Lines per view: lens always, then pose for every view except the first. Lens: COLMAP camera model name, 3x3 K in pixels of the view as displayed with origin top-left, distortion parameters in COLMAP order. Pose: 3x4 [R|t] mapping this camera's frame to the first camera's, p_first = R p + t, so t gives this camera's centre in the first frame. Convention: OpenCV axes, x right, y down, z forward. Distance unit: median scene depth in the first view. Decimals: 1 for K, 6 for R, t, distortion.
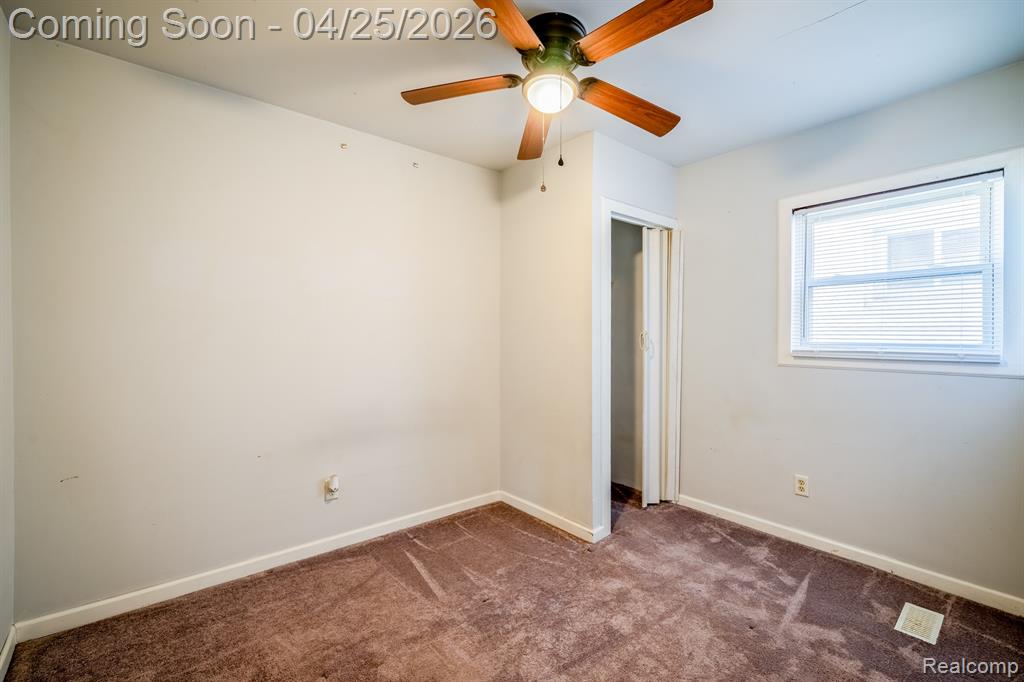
lens RADIAL K [[419.0, 0, 513.4], [0, 419.0, 337.7], [0, 0, 1]] dist [0.001322, -0.001801]
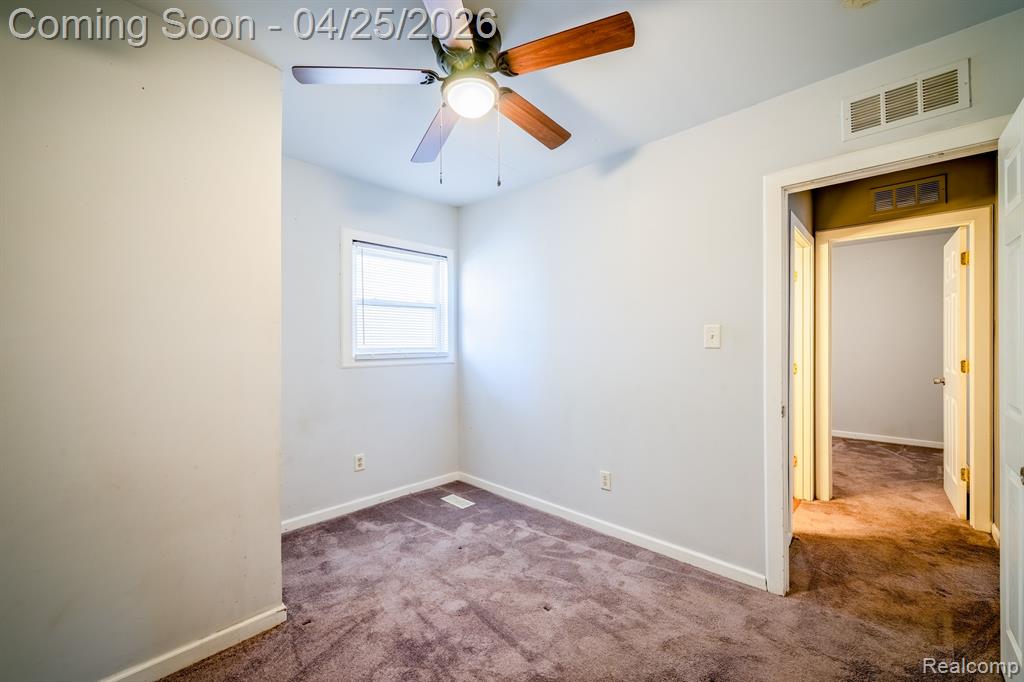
lens RADIAL K [[419.0, 0, 513.2], [0, 419.0, 341.9], [0, 0, 1]] dist [0.001322, -0.001801]
pose [[-0.107914, -0.004195, 0.994151, -0.708484], [0.007754, 0.999957, 0.005061, -0.011511], [-0.994130, 0.008254, -0.107876, 0.794720]]
